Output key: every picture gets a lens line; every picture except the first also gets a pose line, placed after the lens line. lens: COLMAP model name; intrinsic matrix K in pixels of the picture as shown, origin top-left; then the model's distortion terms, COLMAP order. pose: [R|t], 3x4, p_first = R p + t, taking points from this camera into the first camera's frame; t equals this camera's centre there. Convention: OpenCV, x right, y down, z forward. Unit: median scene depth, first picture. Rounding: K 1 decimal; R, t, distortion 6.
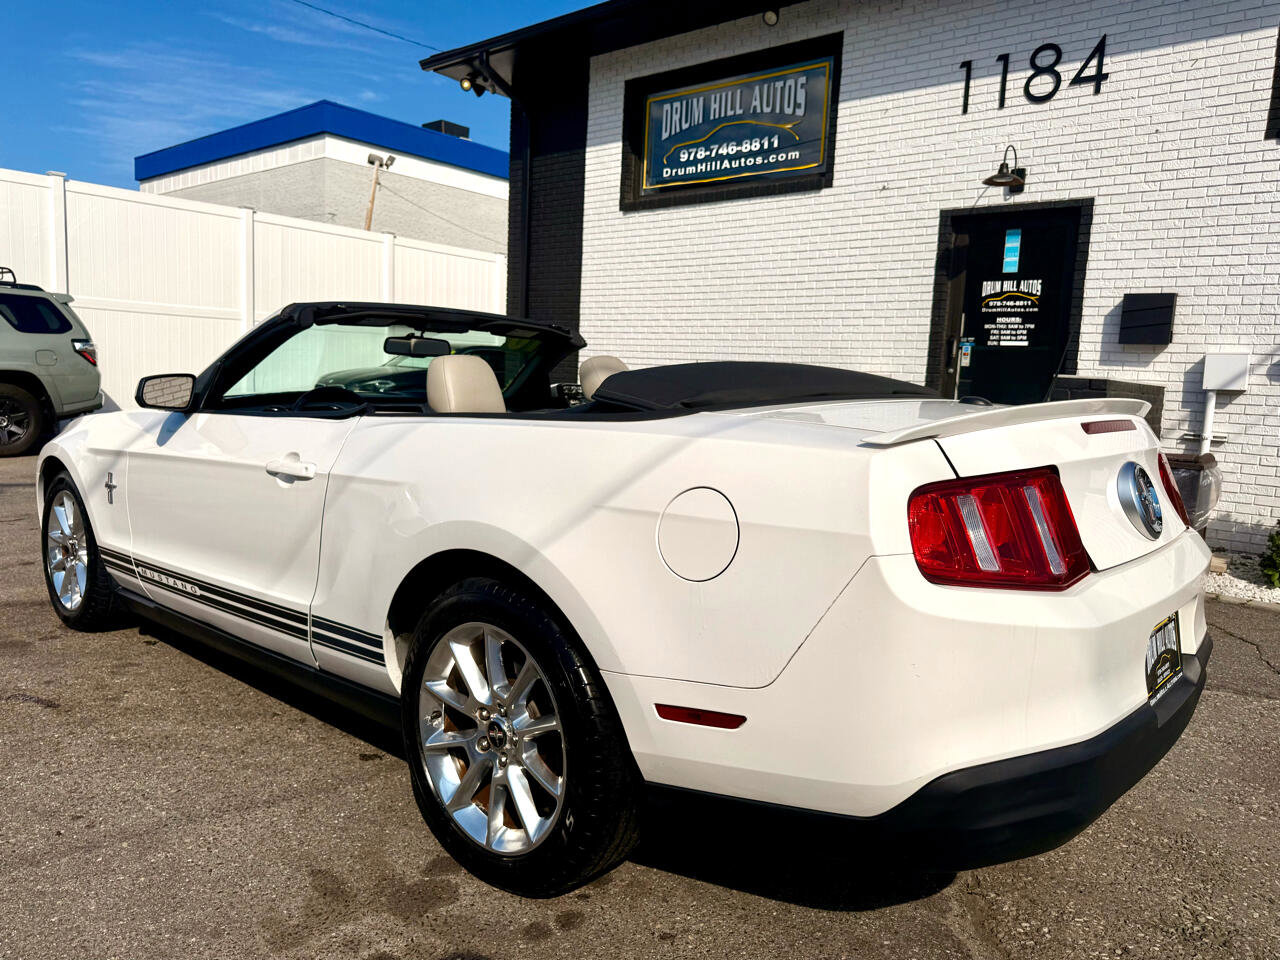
lens RADIAL K [[922.7, 0, 643.8], [0, 922.7, 484.0], [0, 0, 1]] dist [0.003559, -0.010940]
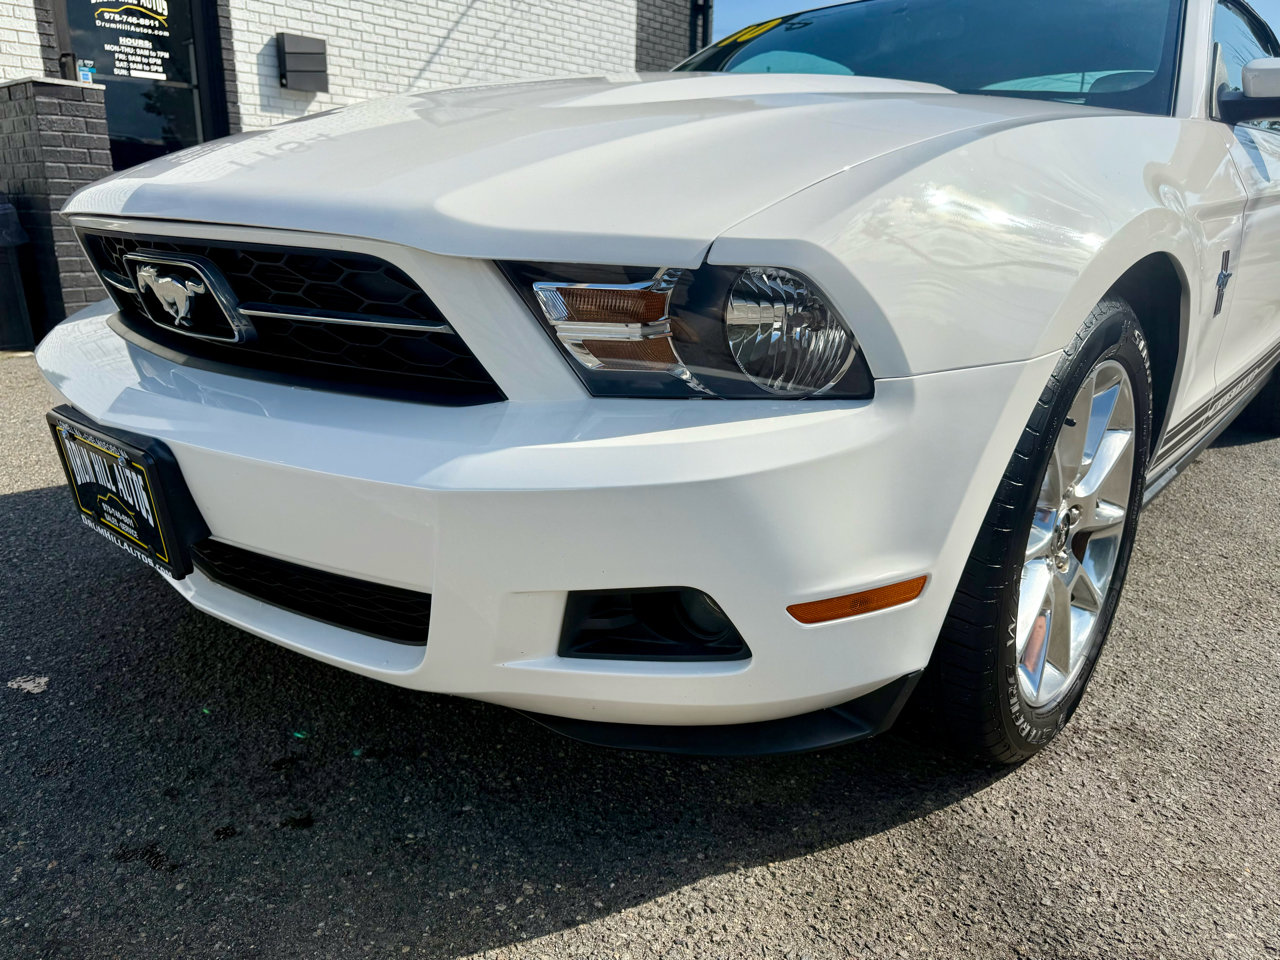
lens RADIAL K [[929.6, 0, 653.8], [0, 929.6, 482.6], [0, 0, 1]] dist [-0.052666, 0.036226]
pose [[-0.022214, -0.322093, 0.946447, -0.498425], [0.089485, 0.942241, 0.322762, -0.036618], [-0.995740, 0.091862, 0.007891, 0.613405]]
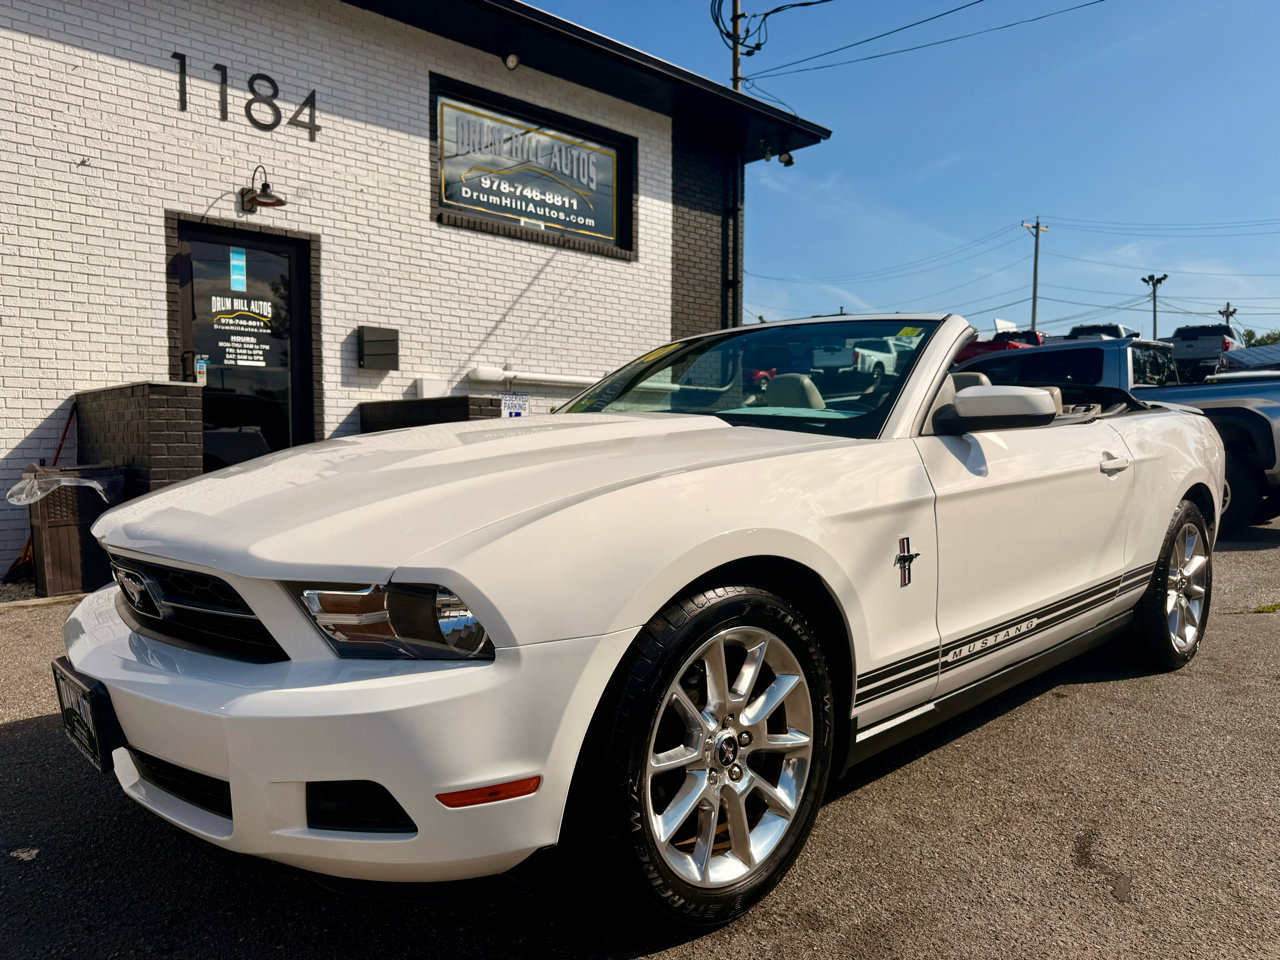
lens RADIAL K [[922.6, 0, 649.3], [0, 922.6, 481.1], [0, 0, 1]] dist [0.013005, -0.022371]
pose [[0.087017, -0.088787, 0.992242, -0.581878], [0.115434, 0.990210, 0.078482, -0.058216], [-0.989496, 0.107709, 0.096415, 0.517250]]
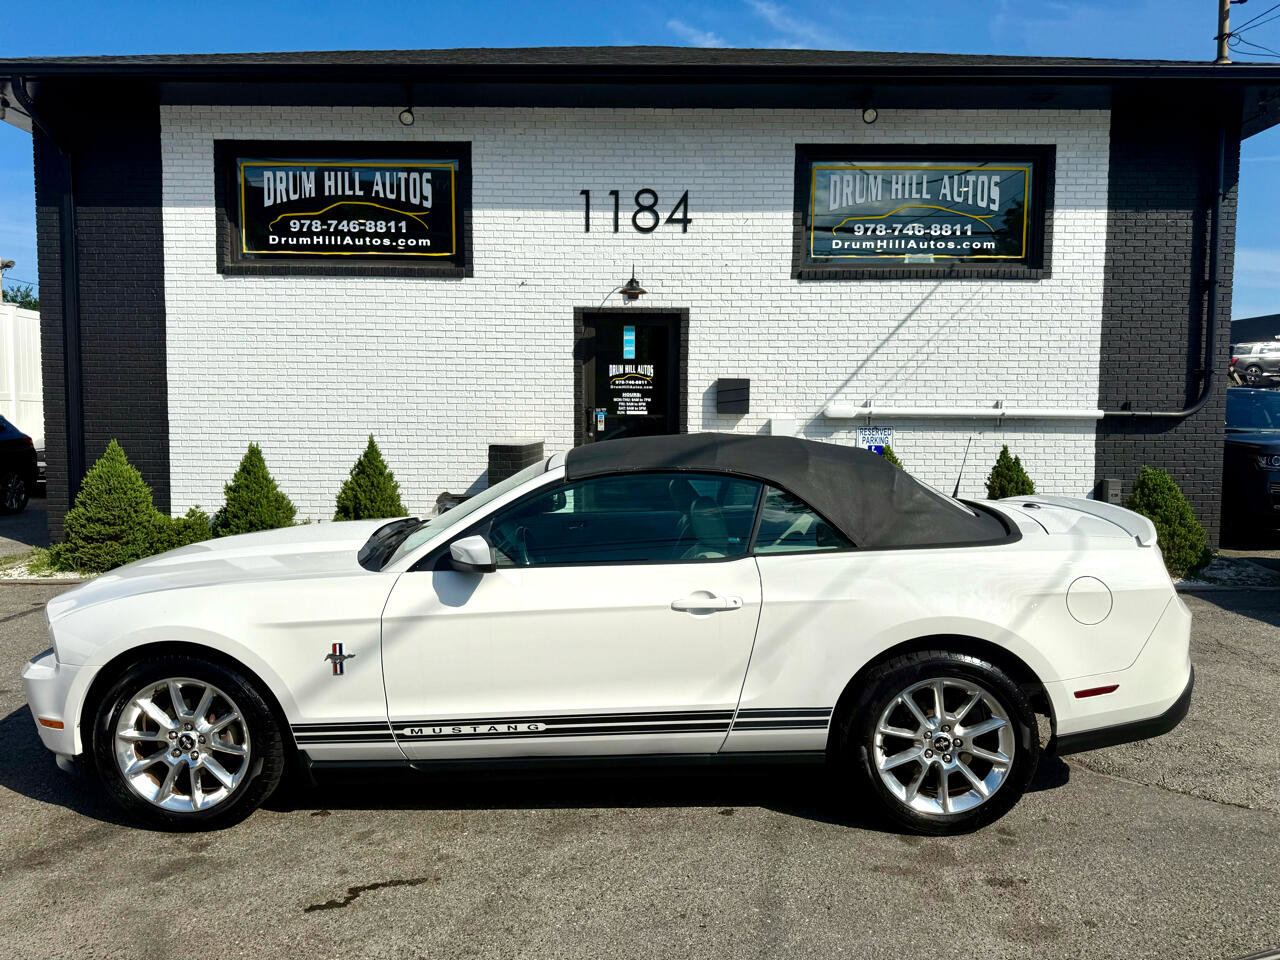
lens RADIAL K [[900.3, 0, 642.7], [0, 900.3, 481.1], [0, 0, 1]] dist [0.162606, -0.300288]
pose [[0.757367, -0.089283, 0.646857, -0.451353], [0.103241, 0.994521, 0.016391, -0.078627], [-0.644777, 0.054368, 0.762435, 0.021678]]
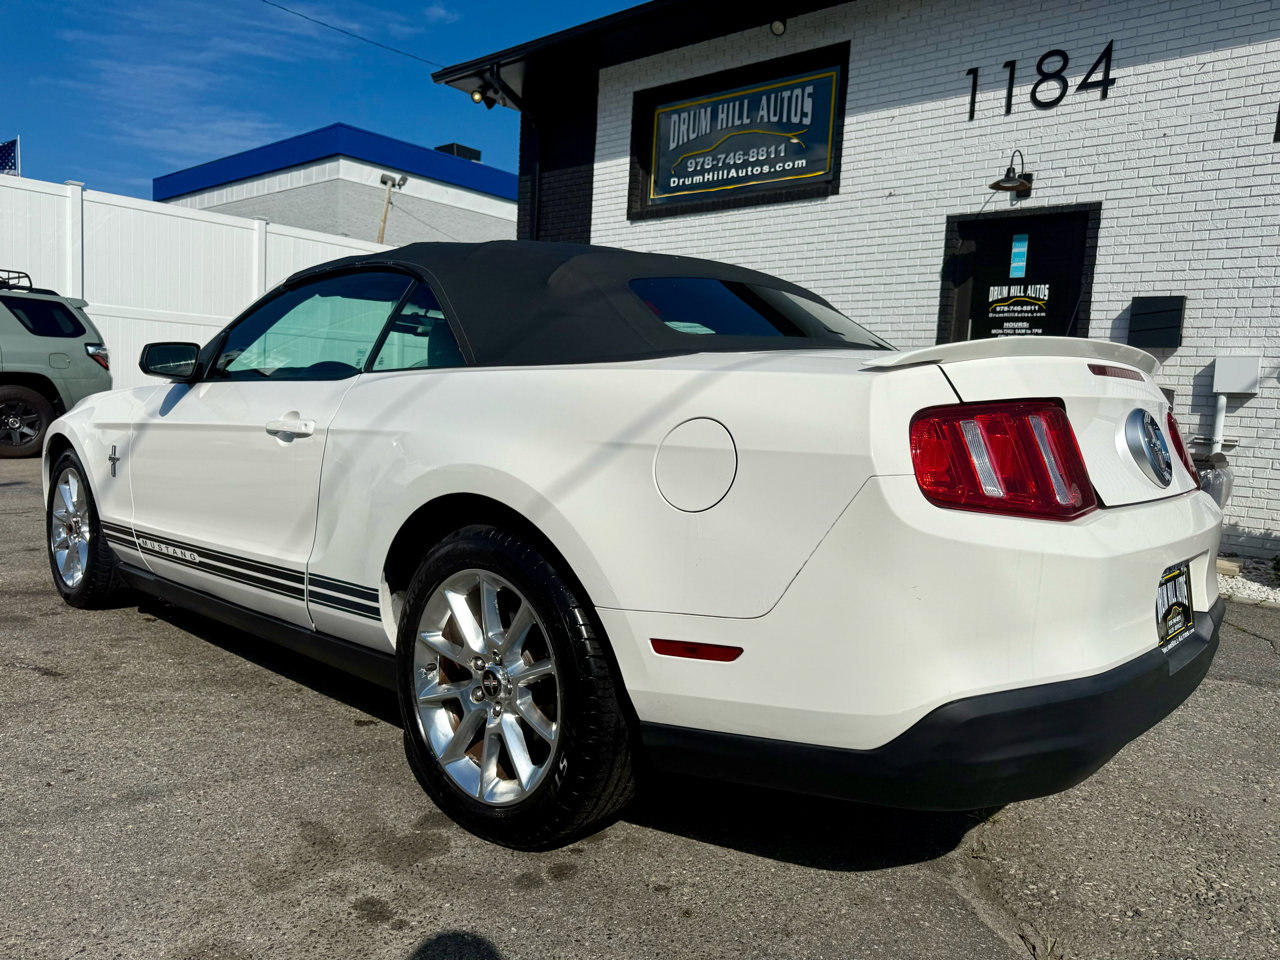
lens RADIAL K [[921.0, 0, 634.9], [0, 921.0, 480.6], [0, 0, 1]] dist [0.005471, -0.013113]
pose [[0.999822, 0.009189, -0.016506, 0.002367], [-0.009652, 0.999557, -0.028164, 0.023299], [0.016239, 0.028319, 0.999467, 0.004173]]
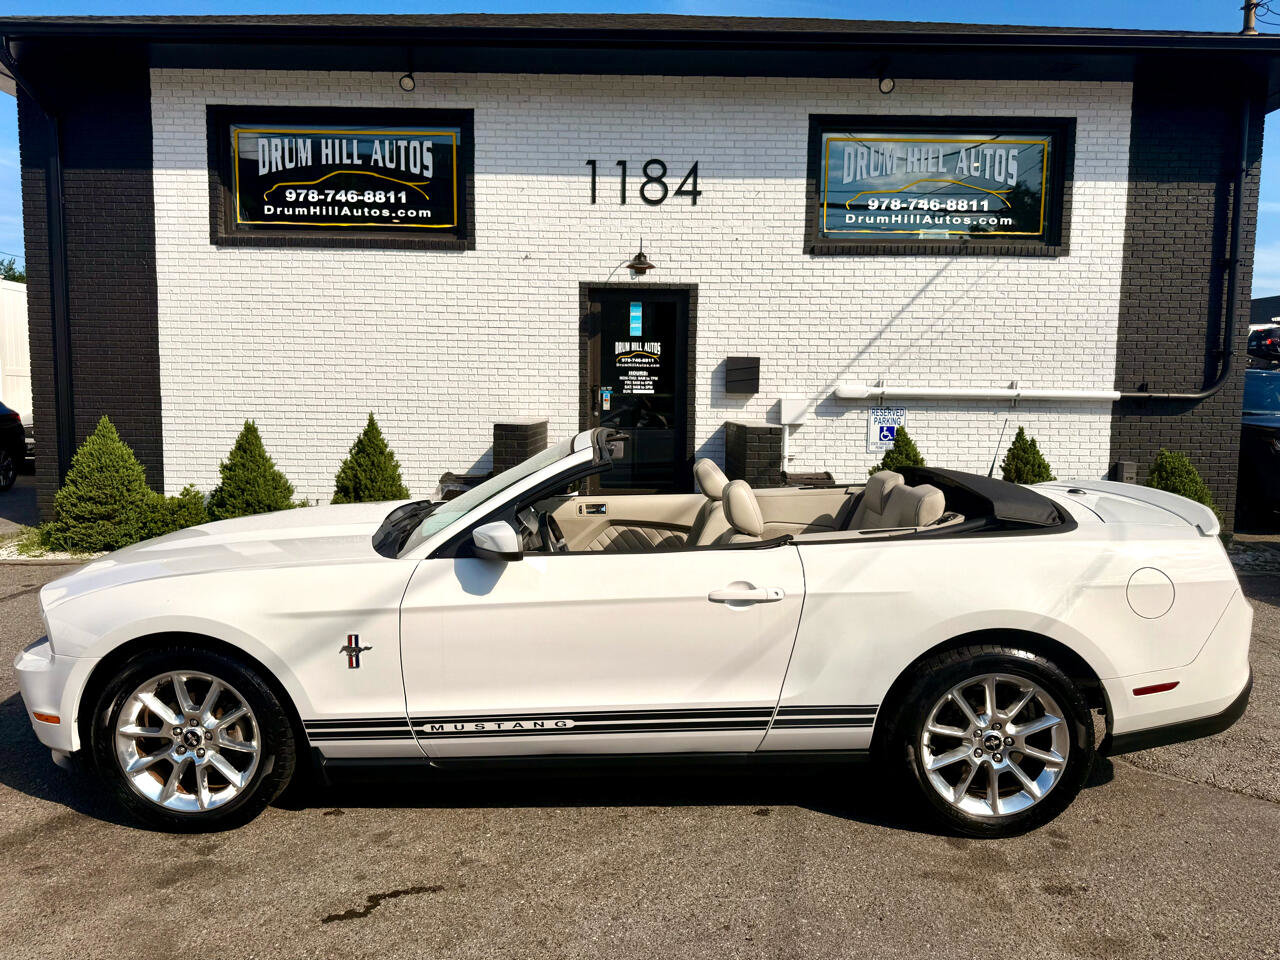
lens RADIAL K [[902.7, 0, 642.0], [0, 902.7, 483.9], [0, 0, 1]] dist [0.140834, -0.241221]
pose [[0.752398, -0.102053, 0.650755, -0.448790], [0.097938, 0.994277, 0.042690, -0.081887], [-0.651387, 0.031614, 0.758086, 0.056825]]
